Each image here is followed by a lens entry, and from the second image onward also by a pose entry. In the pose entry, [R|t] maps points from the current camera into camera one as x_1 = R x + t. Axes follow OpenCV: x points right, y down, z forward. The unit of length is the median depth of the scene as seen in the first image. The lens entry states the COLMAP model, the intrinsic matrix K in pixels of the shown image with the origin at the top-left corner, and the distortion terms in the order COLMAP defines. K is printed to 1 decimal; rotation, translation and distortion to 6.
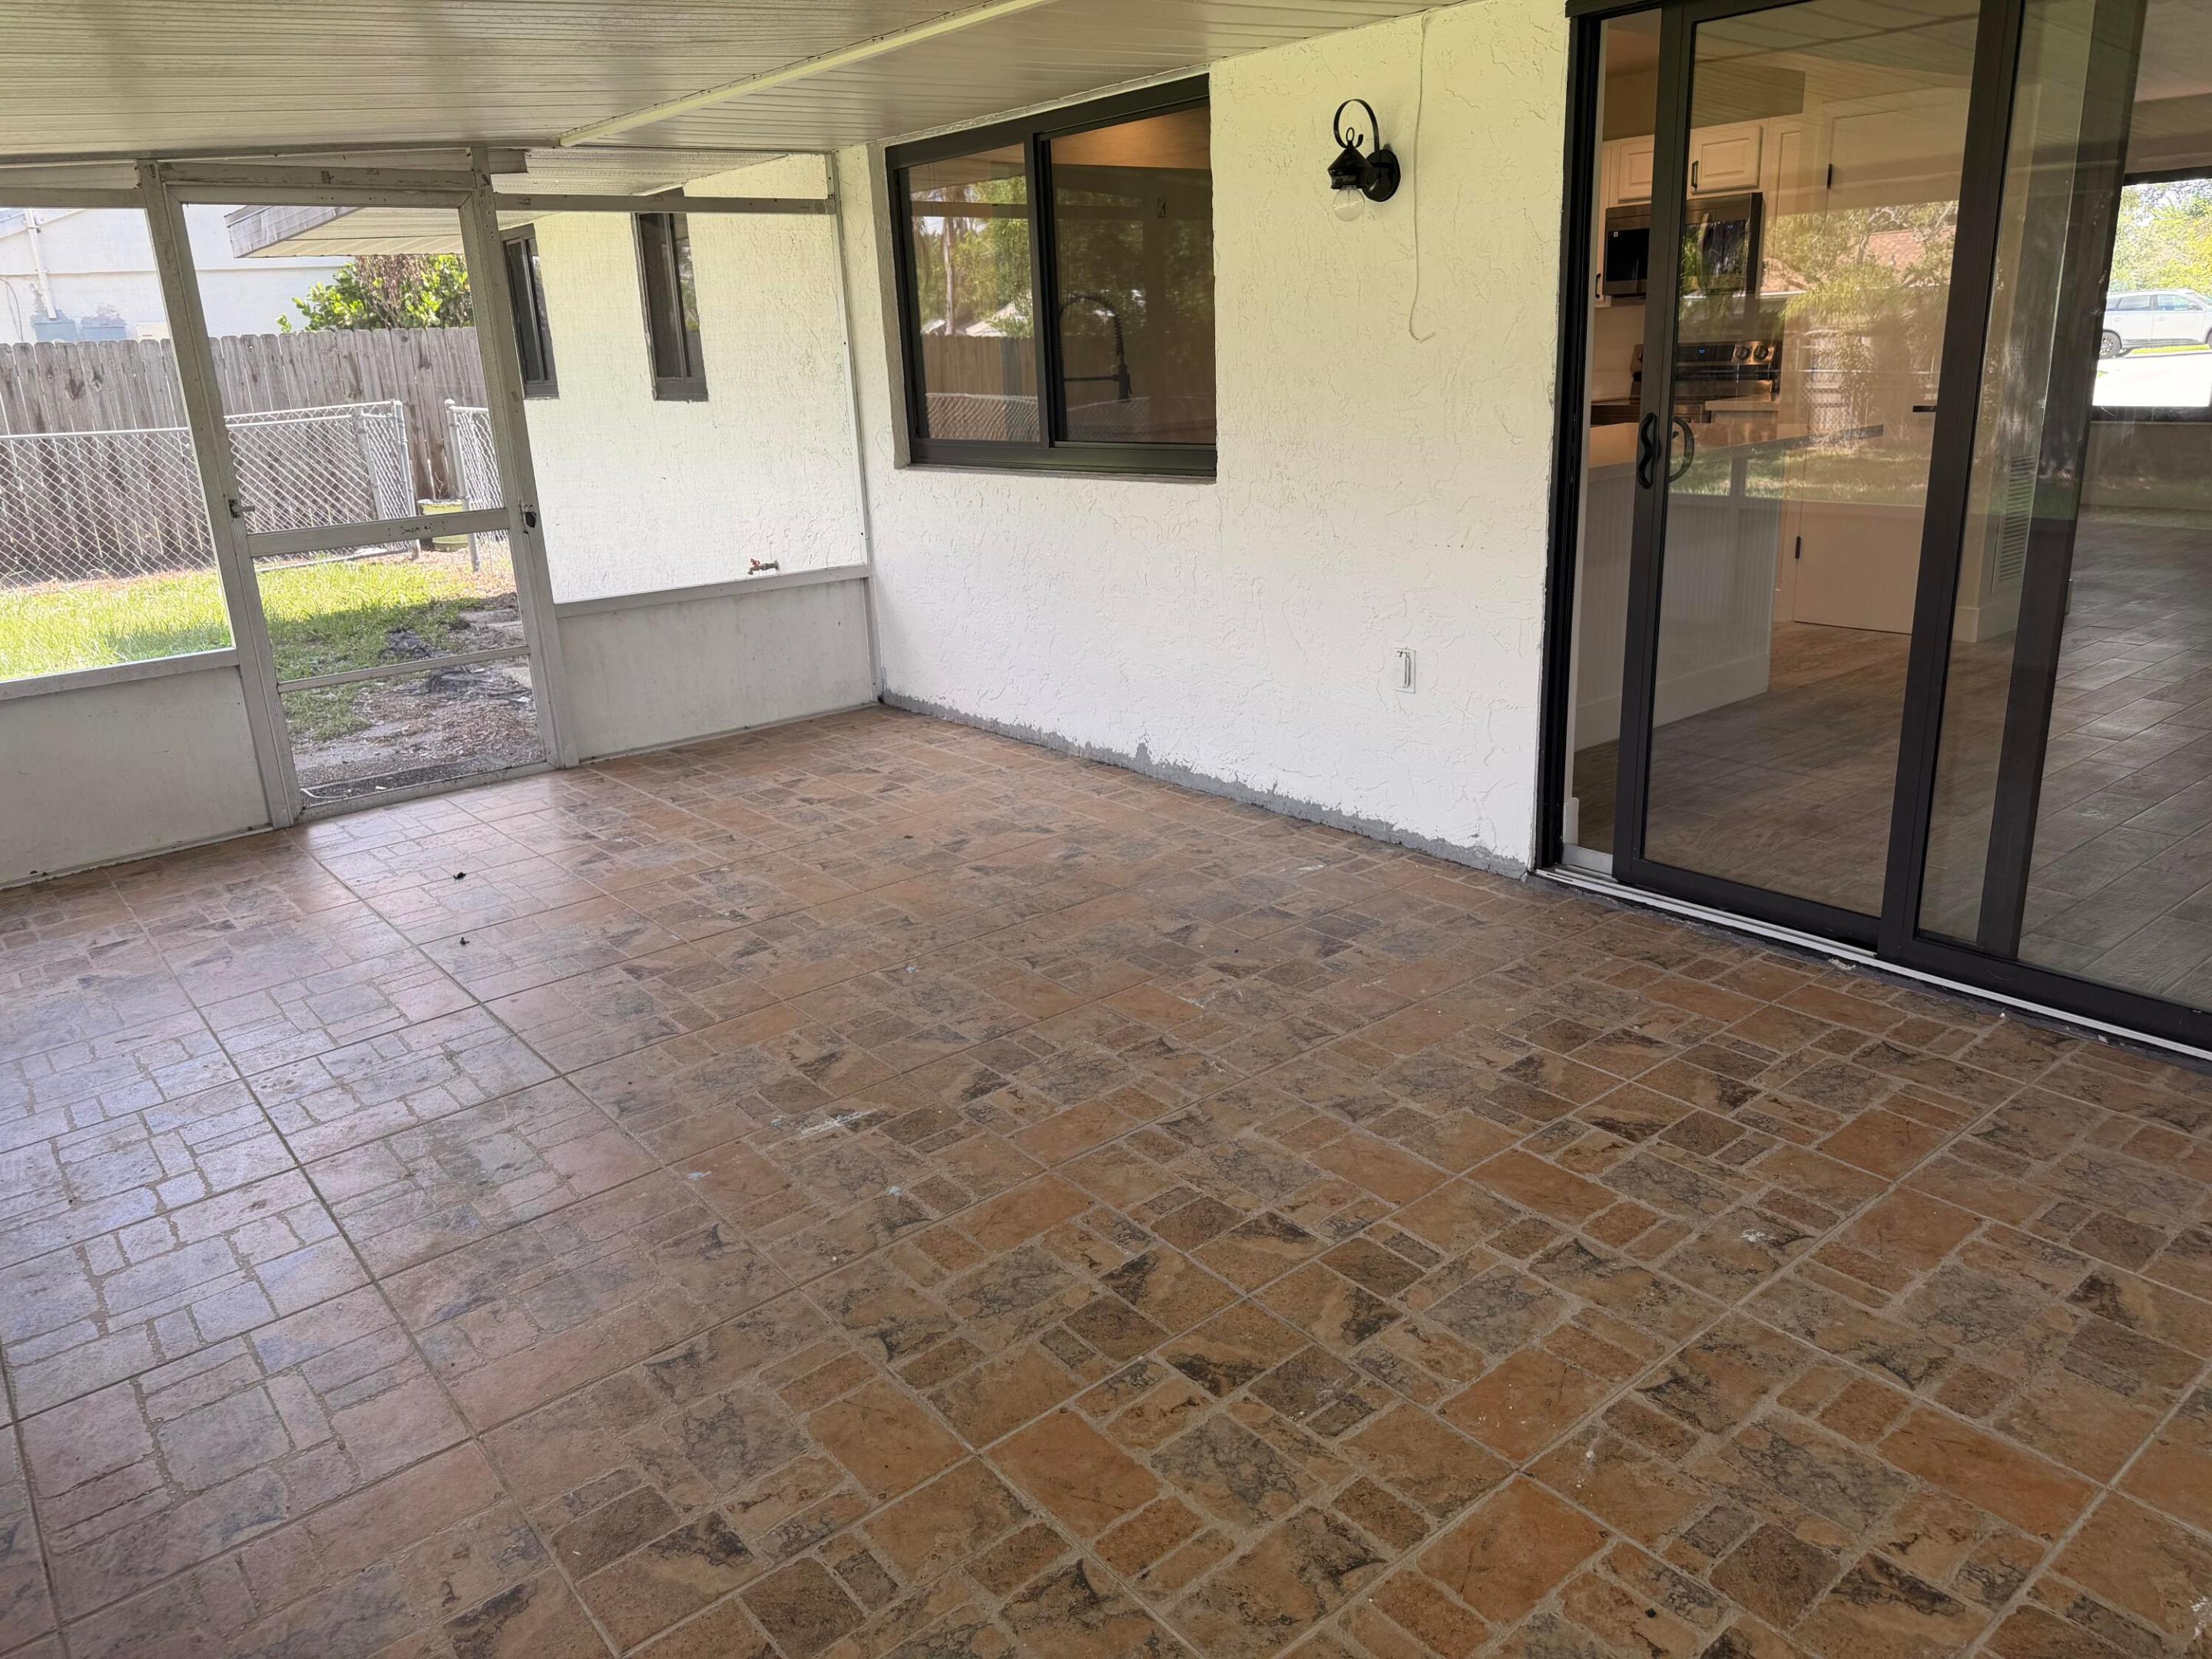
lens RADIAL K [[1580.1, 0, 1080.2], [0, 1580.1, 865.7], [0, 0, 1]] dist [0.000162, -0.008321]
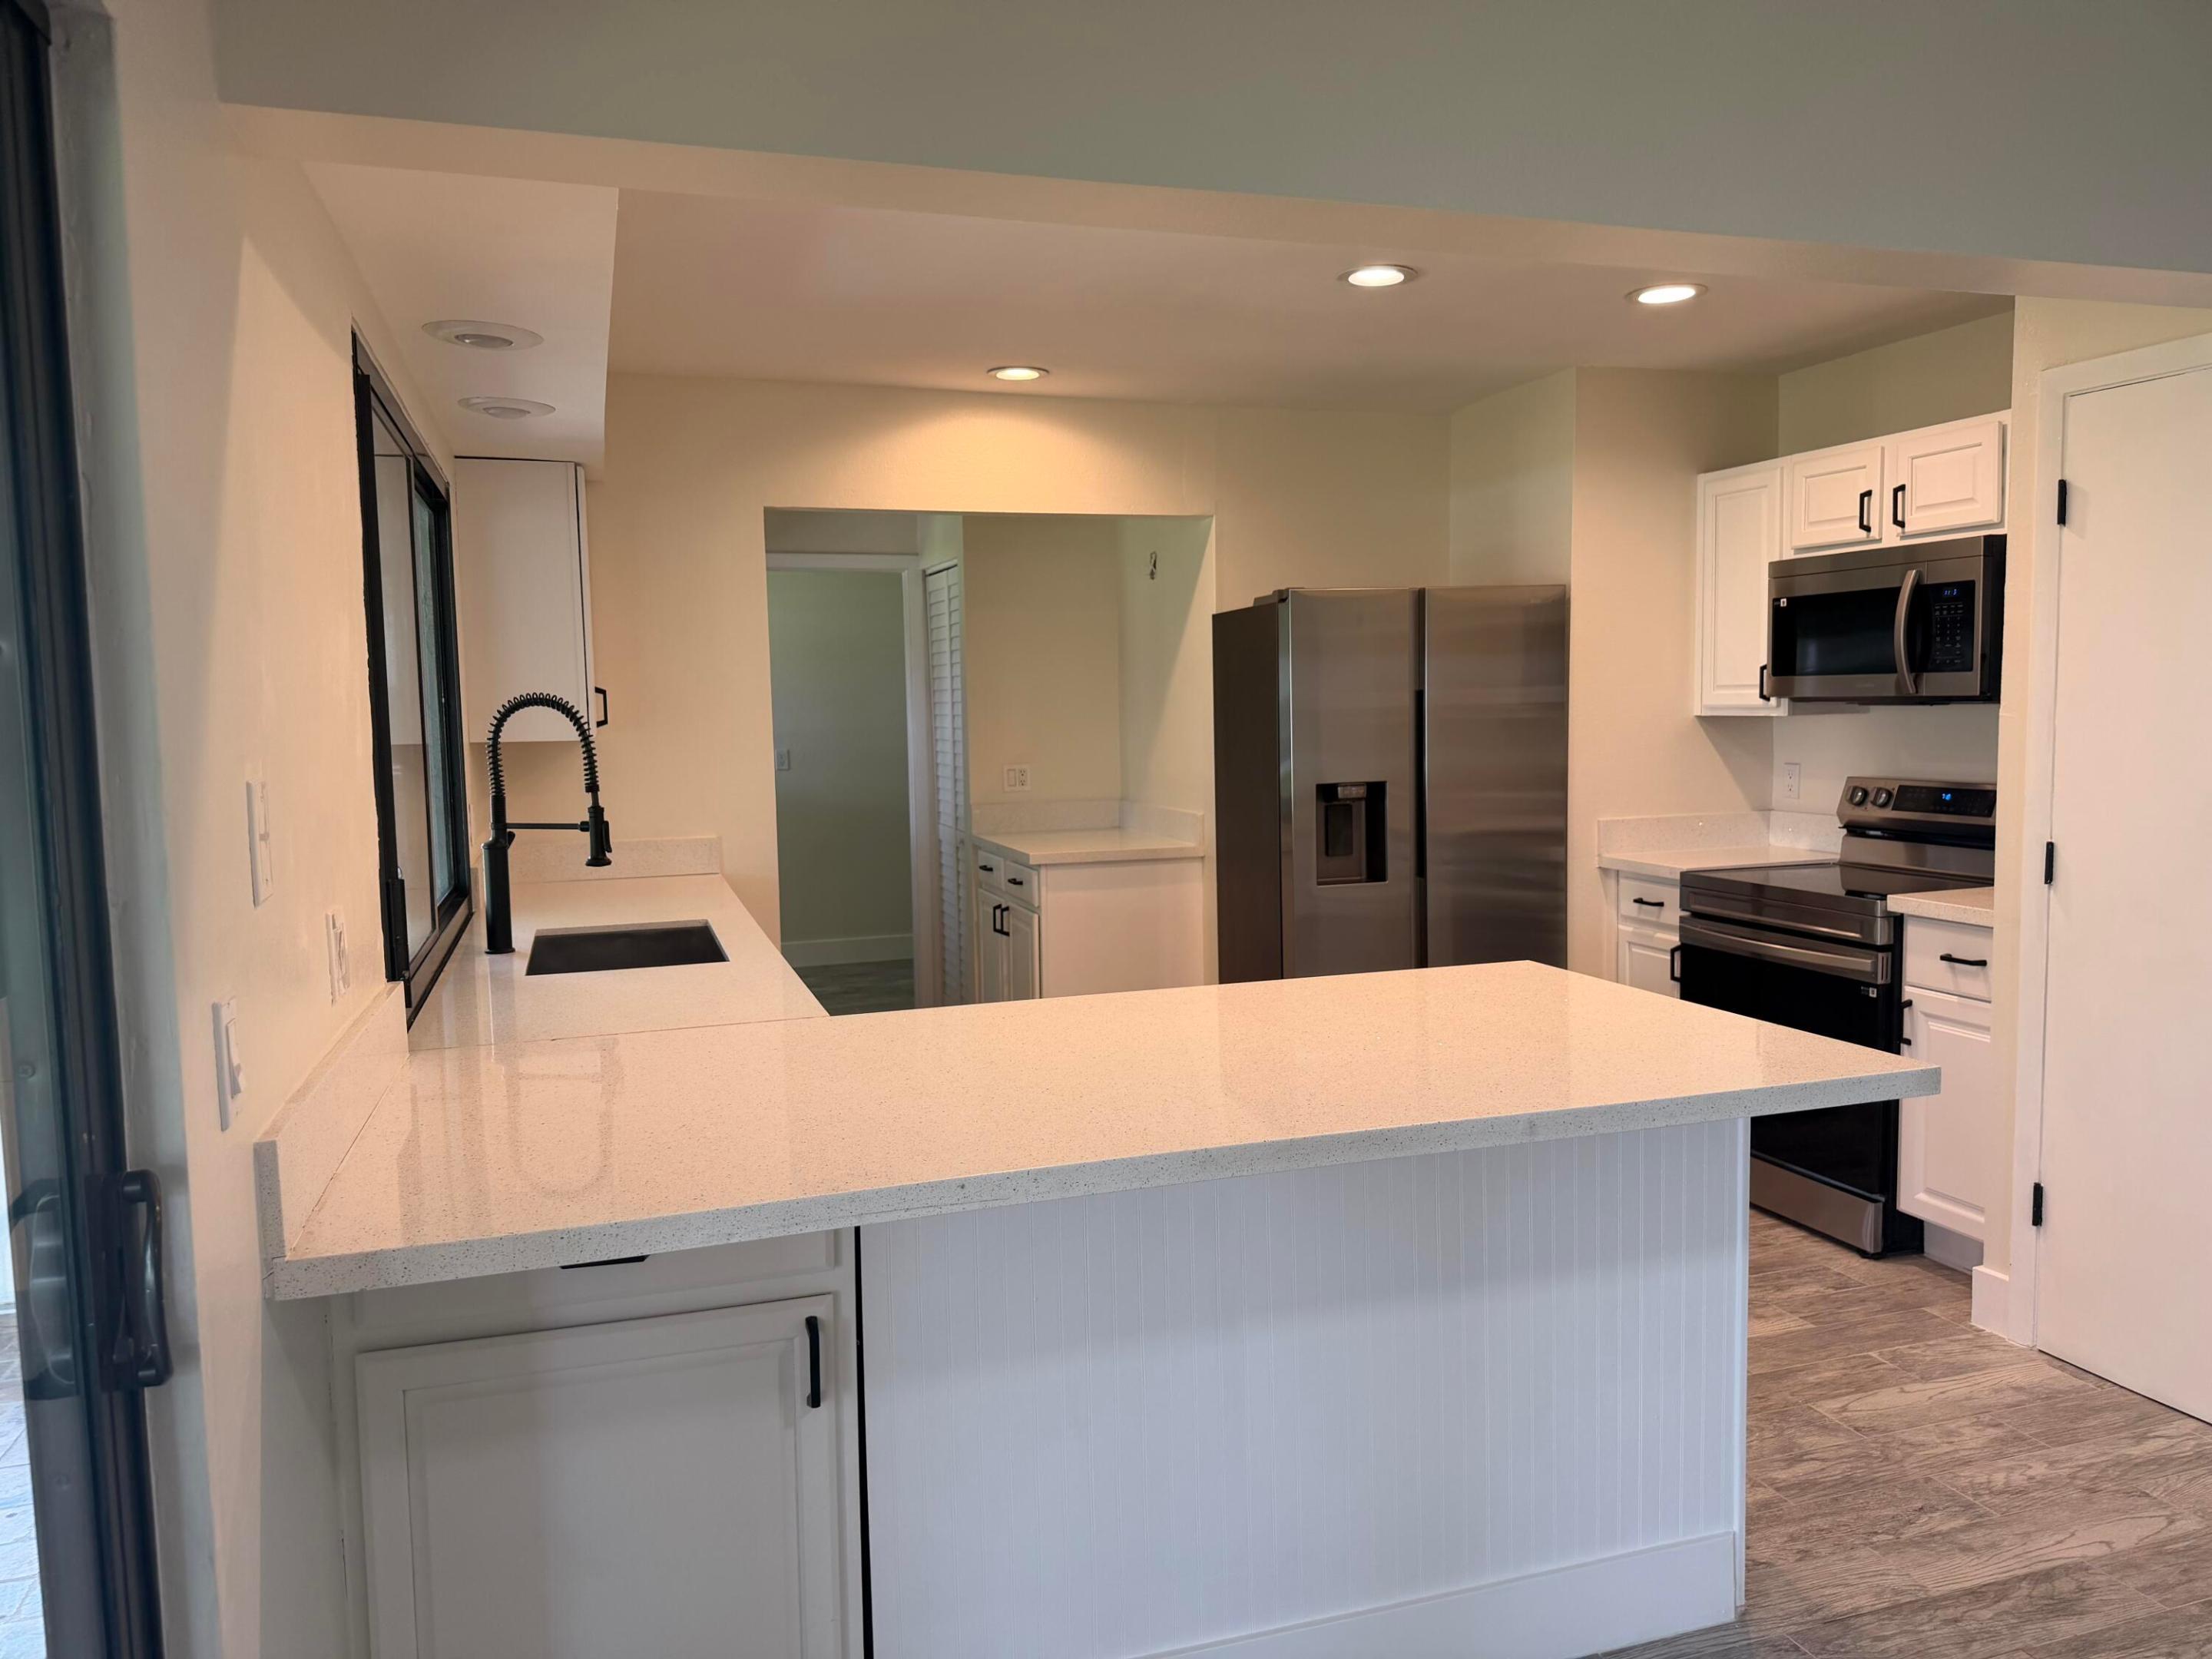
lens RADIAL K [[1580.1, 0, 1080.2], [0, 1580.1, 865.7], [0, 0, 1]] dist [0.000162, -0.008321]
pose [[0.933517, 0.066638, -0.352285, 0.333664], [-0.136919, 0.974365, -0.178509, -0.171544], [0.331359, 0.214876, 0.918711, 0.412717]]
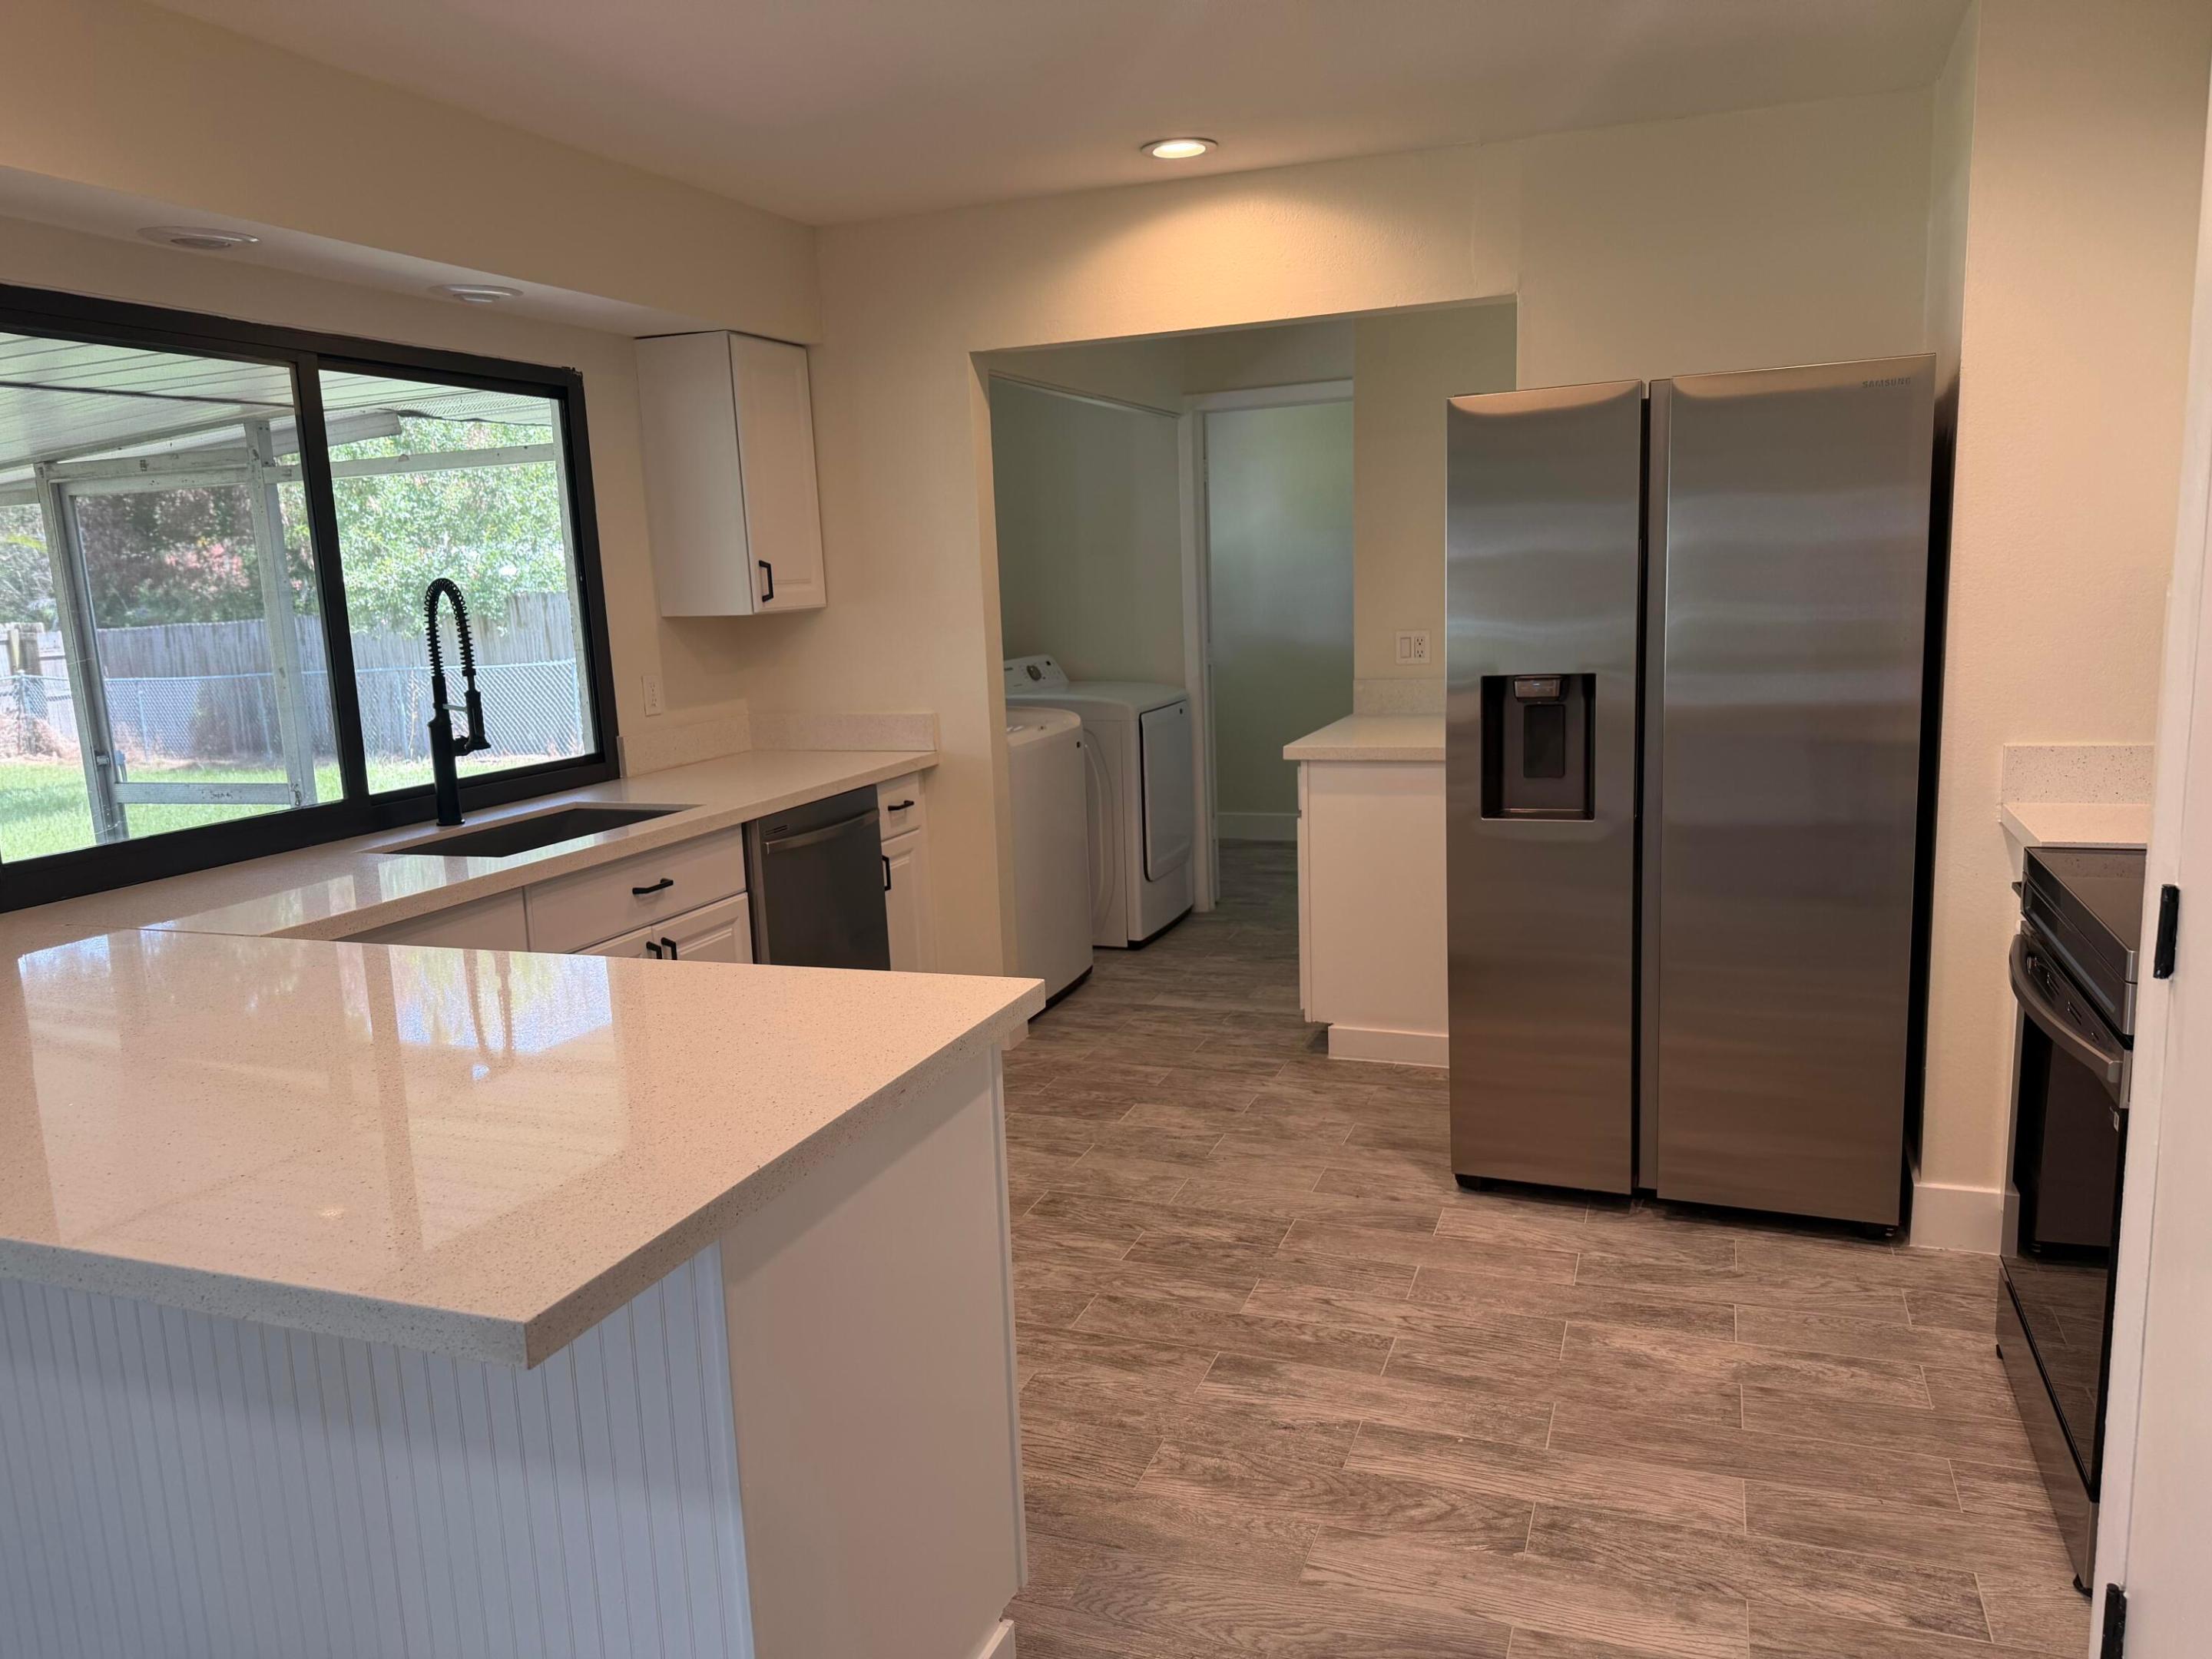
lens RADIAL K [[1563.7, 0, 1084.9], [0, 1563.7, 830.8], [0, 0, 1]] dist [0.141952, -0.144529]
pose [[0.498608, 0.169192, -0.850155, 0.530674], [-0.255340, 0.965918, 0.042476, -0.273991], [0.828367, 0.195900, 0.524816, 0.686398]]
